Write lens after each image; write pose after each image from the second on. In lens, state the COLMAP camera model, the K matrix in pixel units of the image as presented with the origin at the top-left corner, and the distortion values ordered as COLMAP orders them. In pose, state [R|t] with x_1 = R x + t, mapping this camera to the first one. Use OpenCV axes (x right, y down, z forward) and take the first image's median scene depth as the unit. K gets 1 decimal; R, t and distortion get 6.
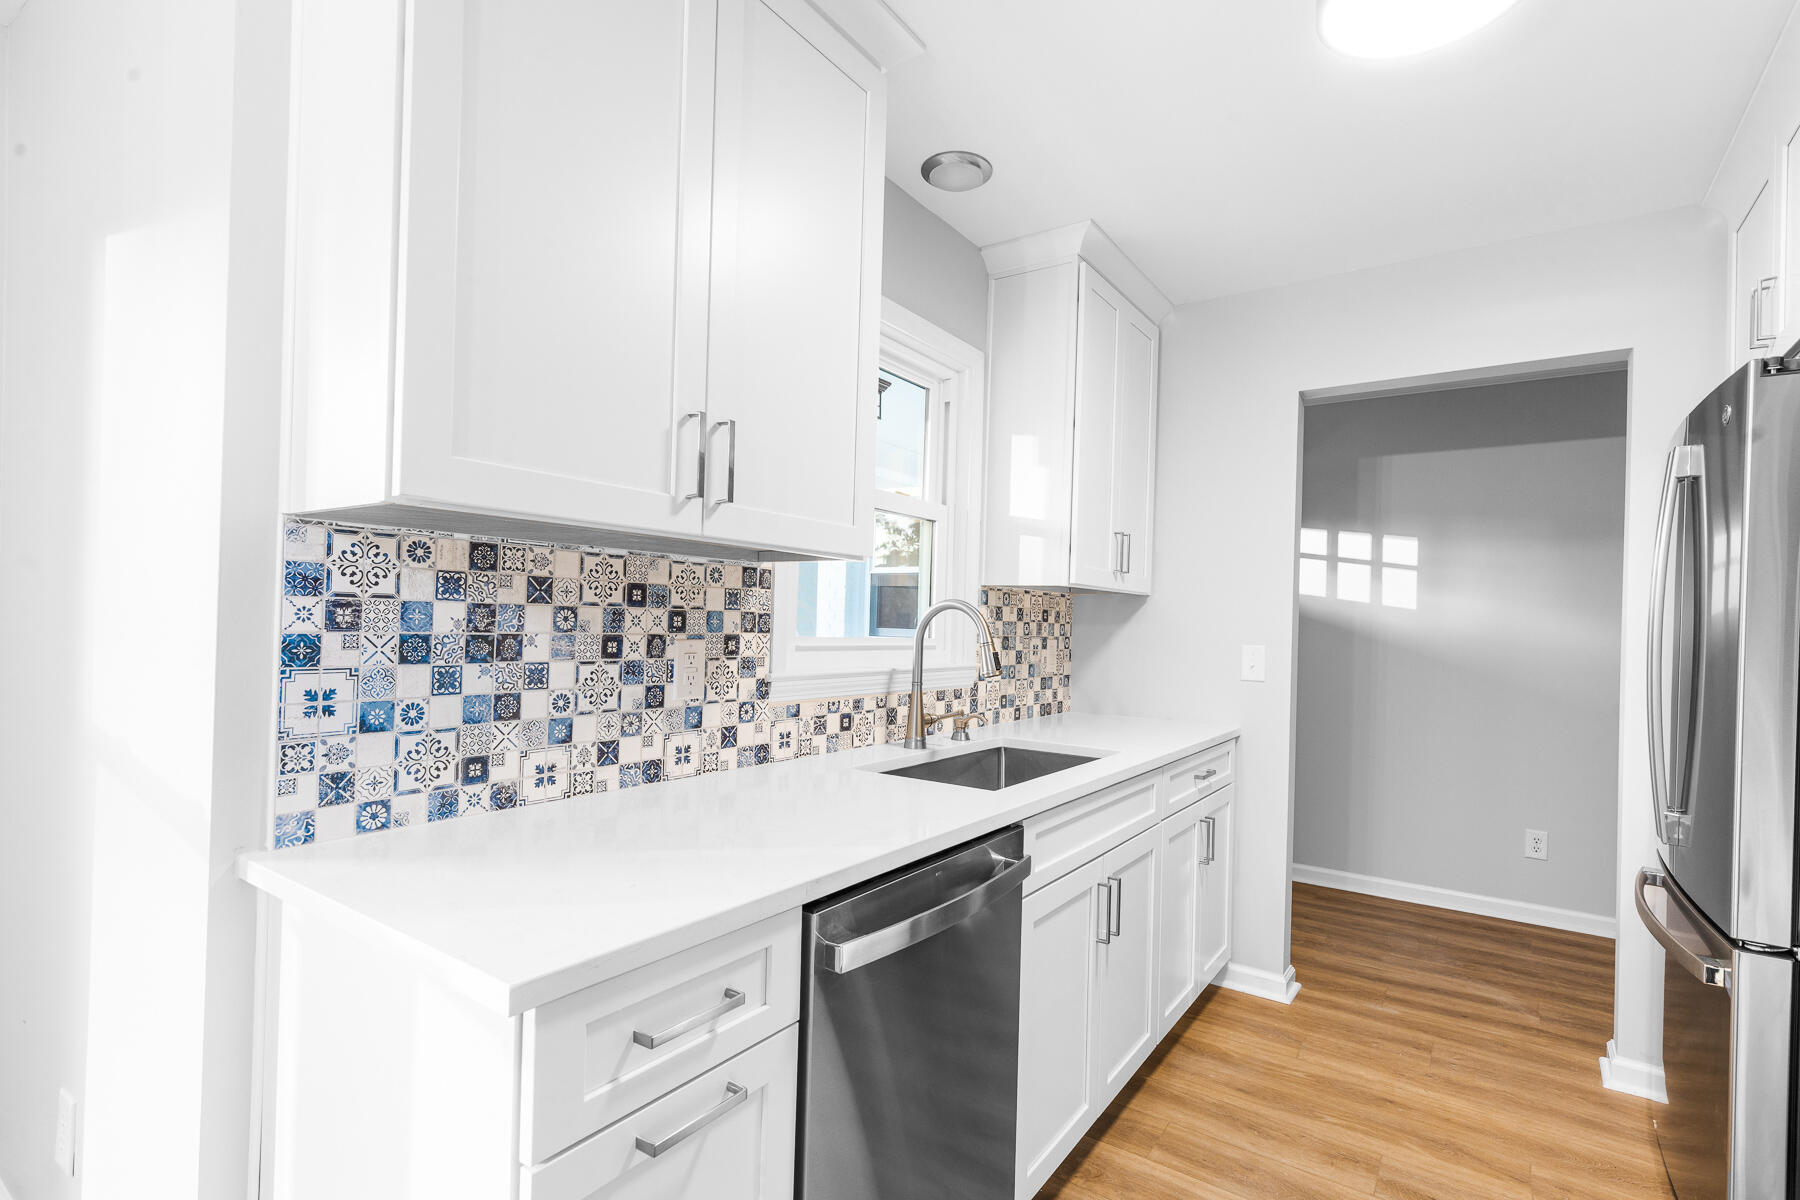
lens RADIAL K [[860.4, 0, 908.0], [0, 860.4, 605.3], [0, 0, 1]] dist [0.009463, 0.000035]
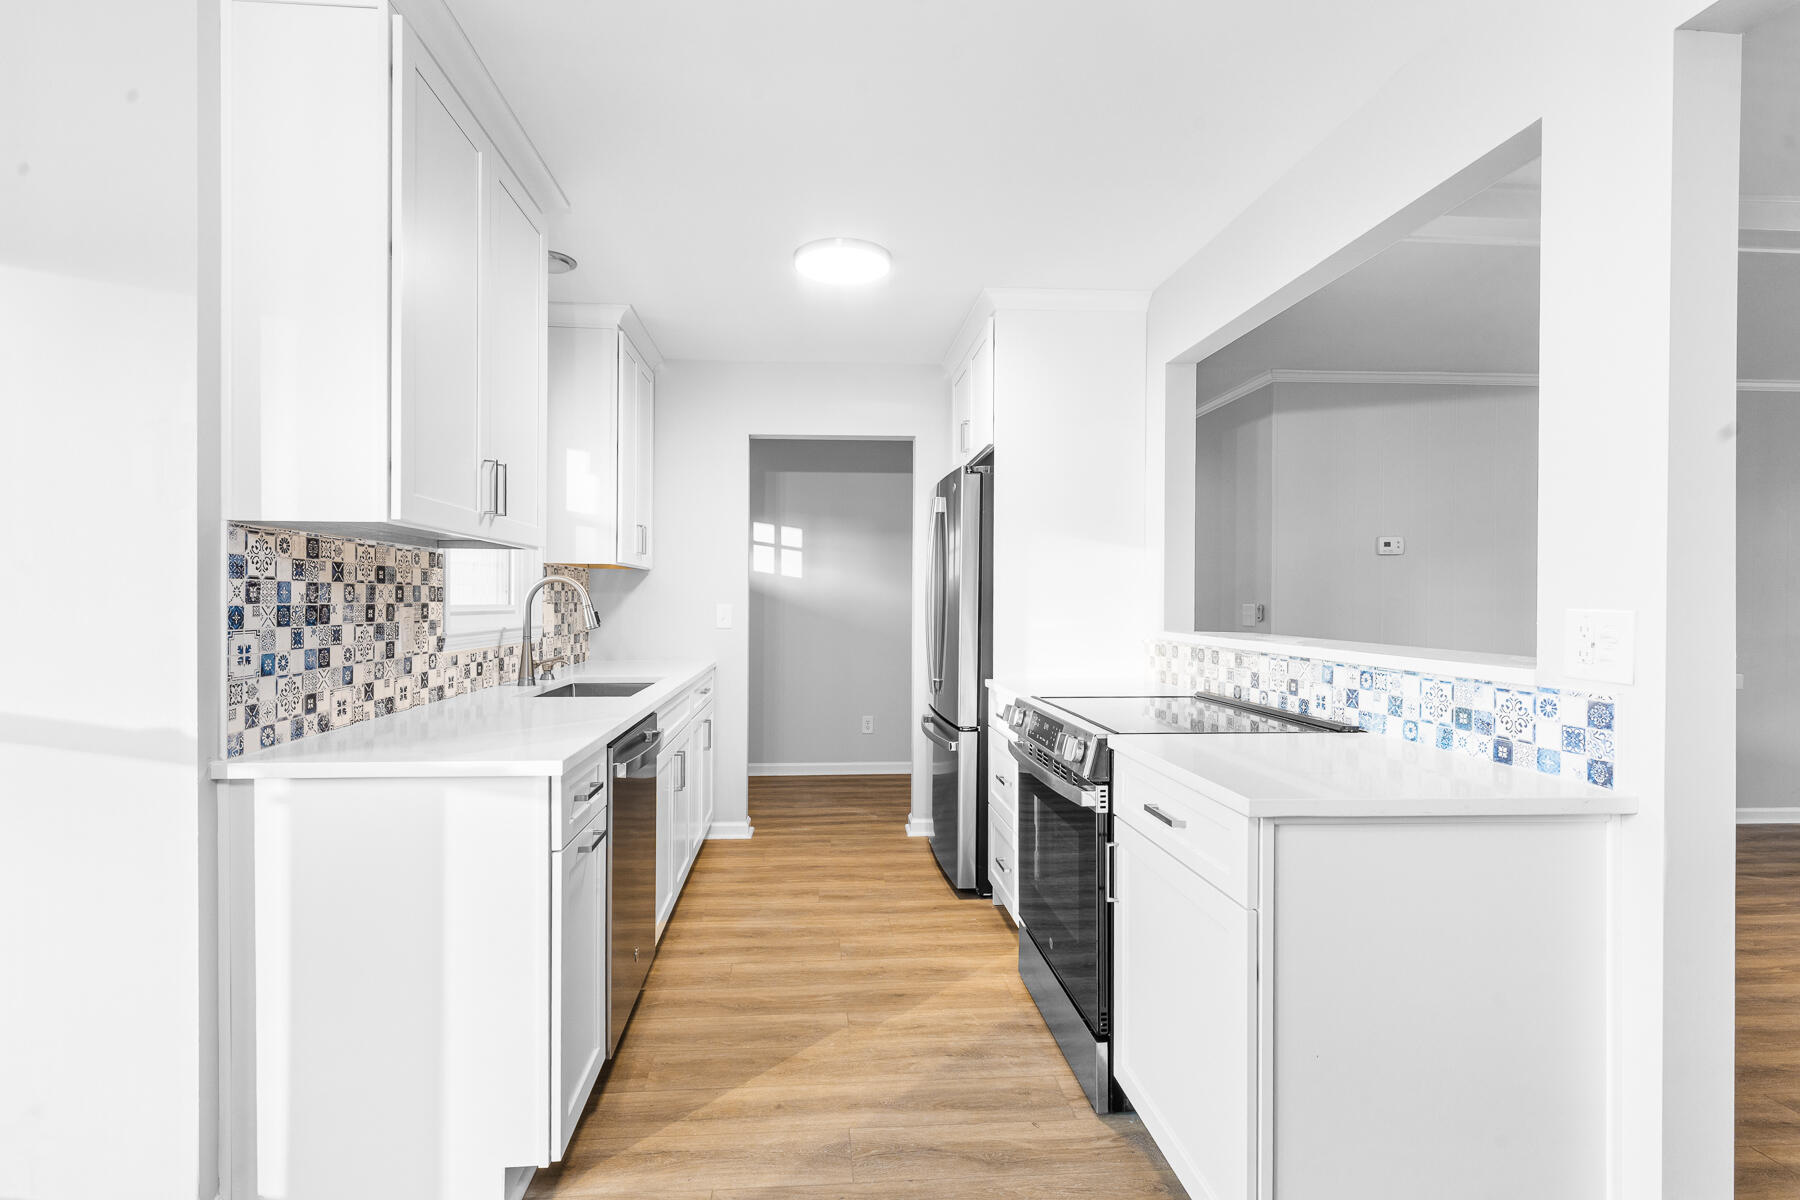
lens RADIAL K [[839.2, 0, 902.4], [0, 839.2, 620.6], [0, 0, 1]] dist [0.000135, 0.000177]
pose [[0.761572, -0.047267, 0.646354, -0.555359], [0.013084, 0.998255, 0.057584, -0.005193], [-0.647948, -0.035397, 0.760862, -0.540394]]
